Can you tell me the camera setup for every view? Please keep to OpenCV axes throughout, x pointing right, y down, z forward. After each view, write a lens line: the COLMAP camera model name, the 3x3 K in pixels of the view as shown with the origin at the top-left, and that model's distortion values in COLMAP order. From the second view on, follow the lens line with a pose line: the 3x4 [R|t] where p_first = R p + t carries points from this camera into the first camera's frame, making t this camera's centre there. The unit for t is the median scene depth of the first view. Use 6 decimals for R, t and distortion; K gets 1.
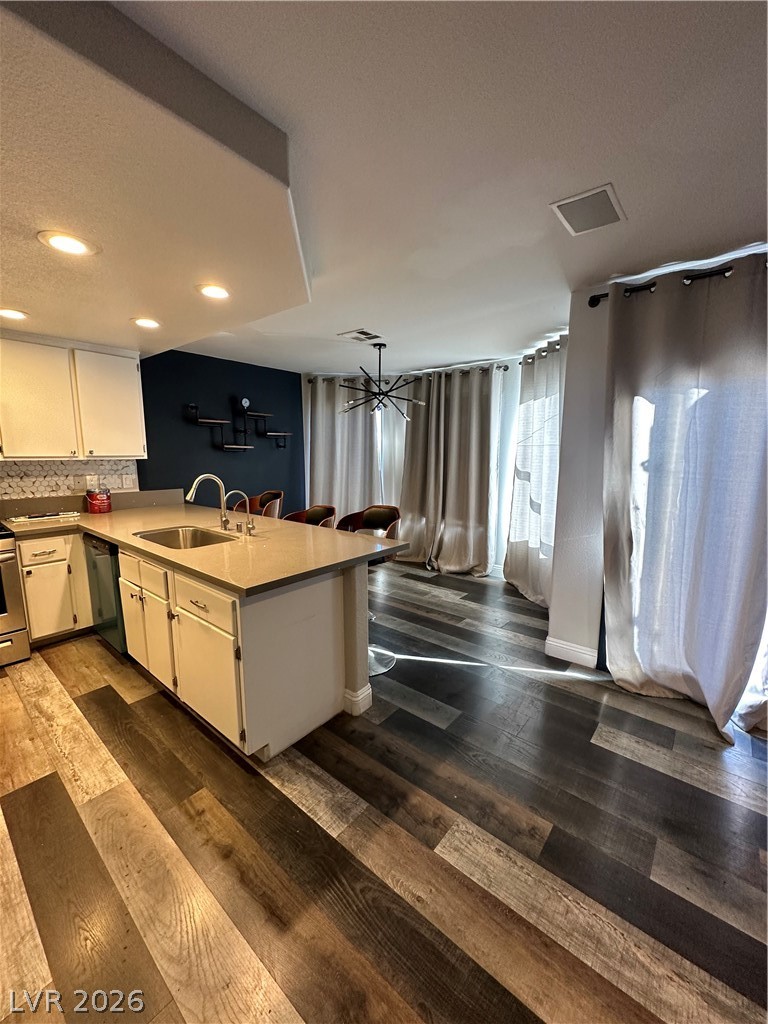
lens RADIAL K [[407.4, 0, 380.0], [0, 407.4, 511.7], [0, 0, 1]] dist [-0.000522, 0.000092]
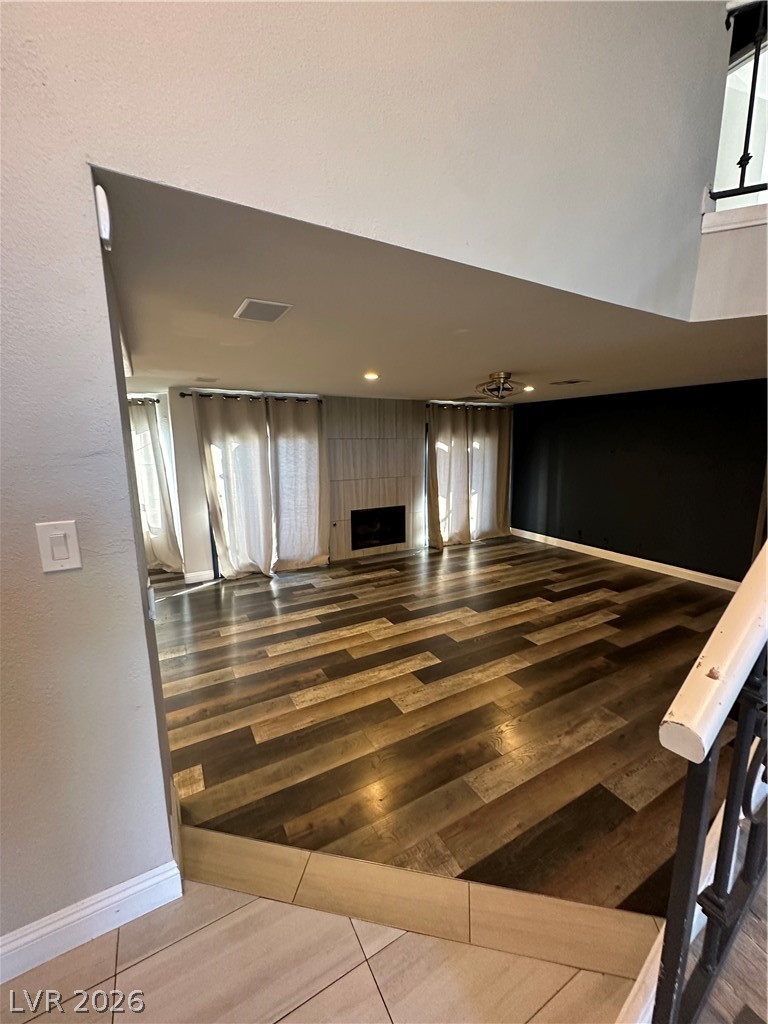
lens RADIAL K [[406.8, 0, 384.0], [0, 406.8, 512.0], [0, 0, 1]] dist [-0.002220, 0.000410]
pose [[0.353858, -0.162729, 0.921034, -1.064020], [0.143997, 0.982486, 0.118264, -0.056033], [-0.924148, 0.090778, 0.371093, -0.593553]]
